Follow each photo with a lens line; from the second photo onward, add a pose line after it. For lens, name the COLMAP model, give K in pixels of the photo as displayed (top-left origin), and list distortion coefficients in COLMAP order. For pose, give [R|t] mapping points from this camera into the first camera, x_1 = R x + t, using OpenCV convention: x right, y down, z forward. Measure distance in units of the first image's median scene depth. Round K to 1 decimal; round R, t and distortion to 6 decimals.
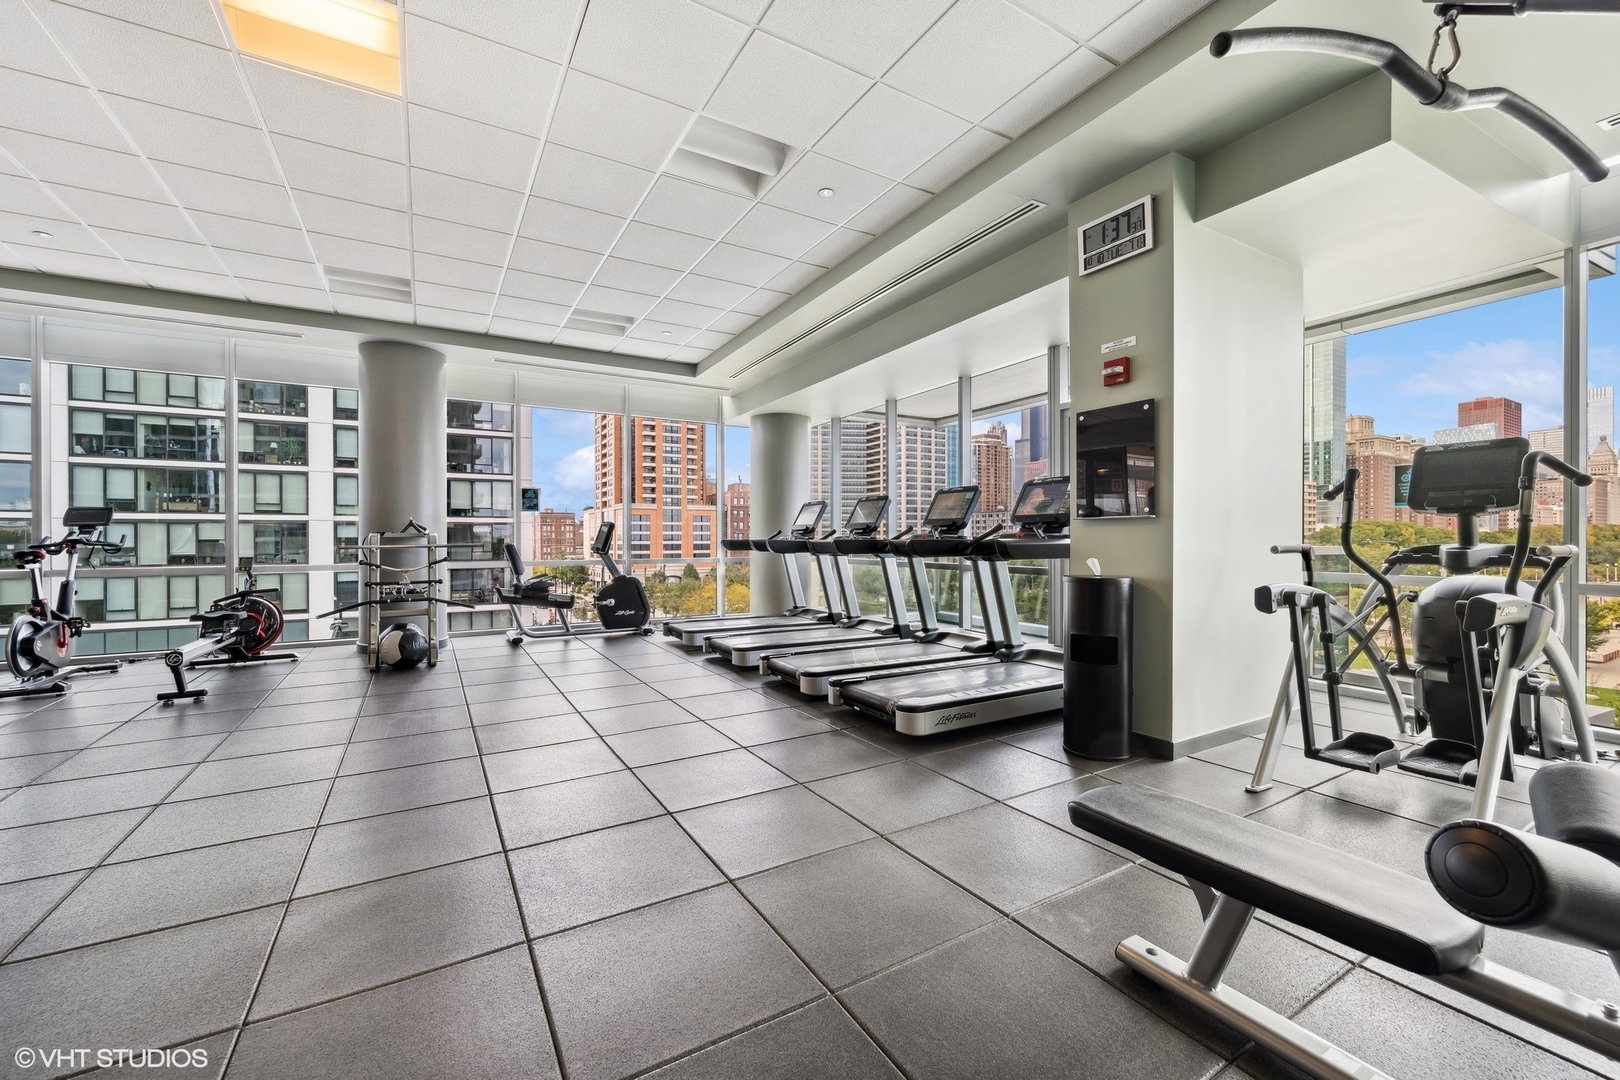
lens RADIAL K [[660.6, 0, 806.9], [0, 660.6, 540.0], [0, 0, 1]] dist [0.013938, -0.002599]
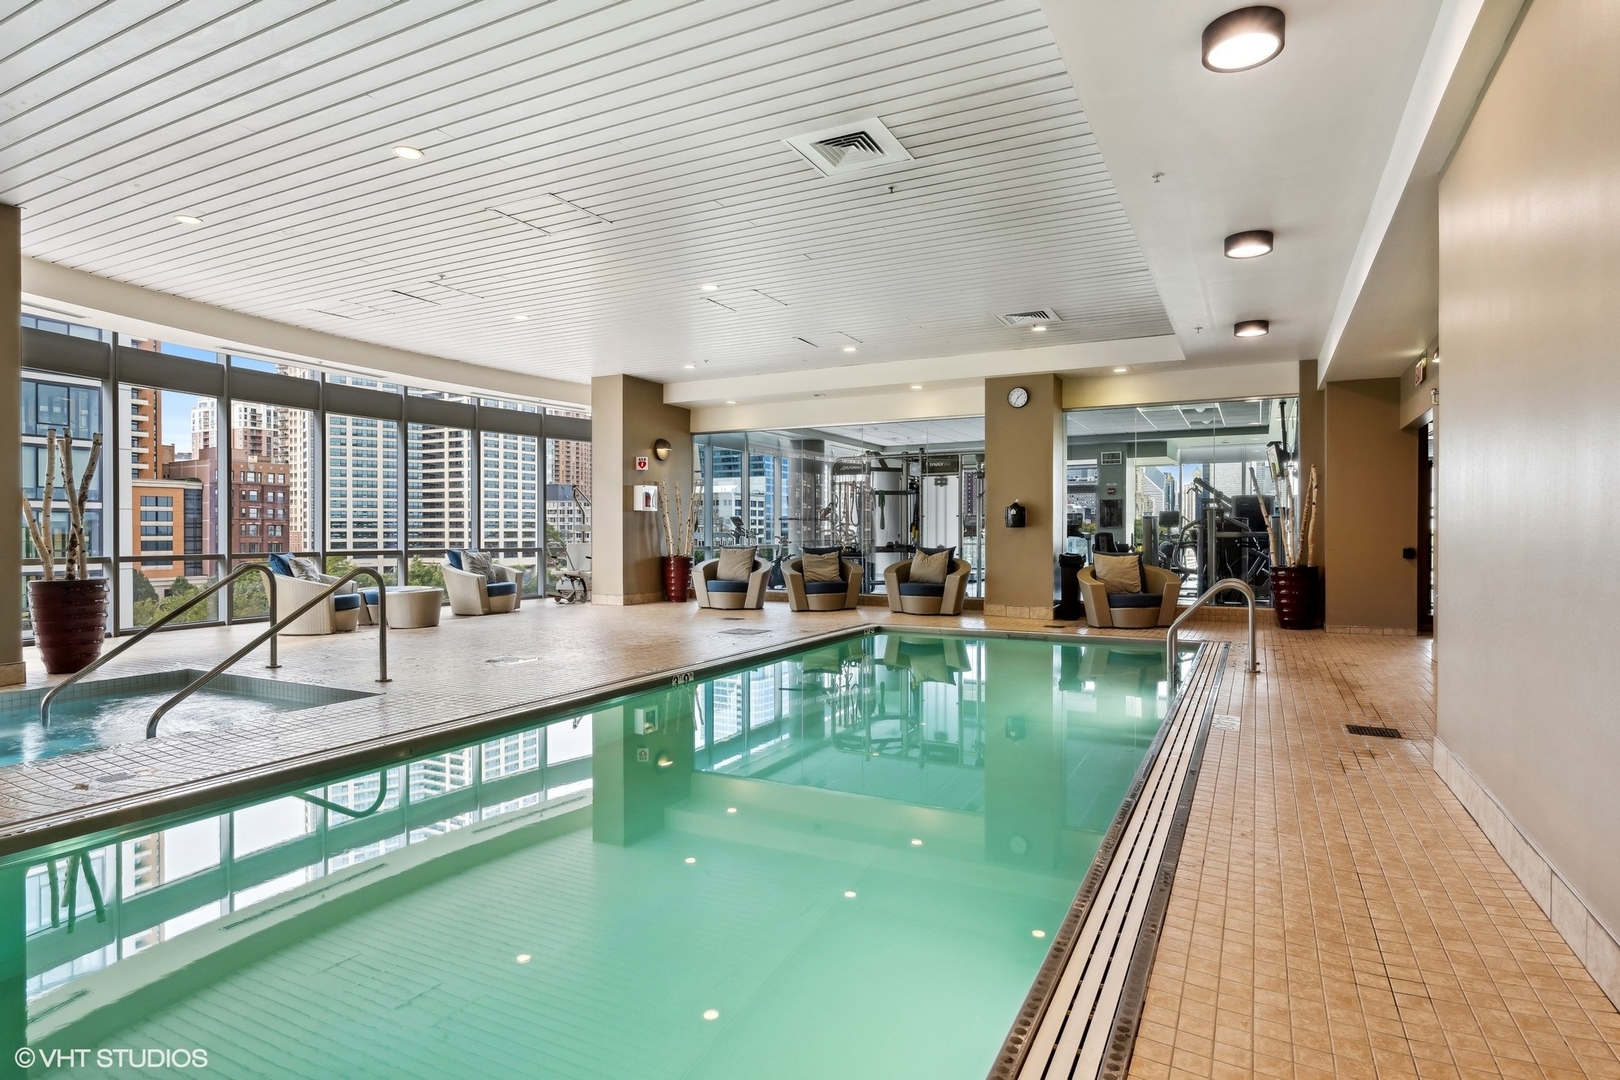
lens RADIAL K [[853.2, 0, 817.0], [0, 853.2, 538.1], [0, 0, 1]] dist [0.022016, -0.008624]
pose [[0.850269, 0.000092, 0.526348, -0.625970], [-0.001992, 0.999993, 0.003044, 0.003824], [-0.526344, -0.003637, 0.850264, -0.410555]]
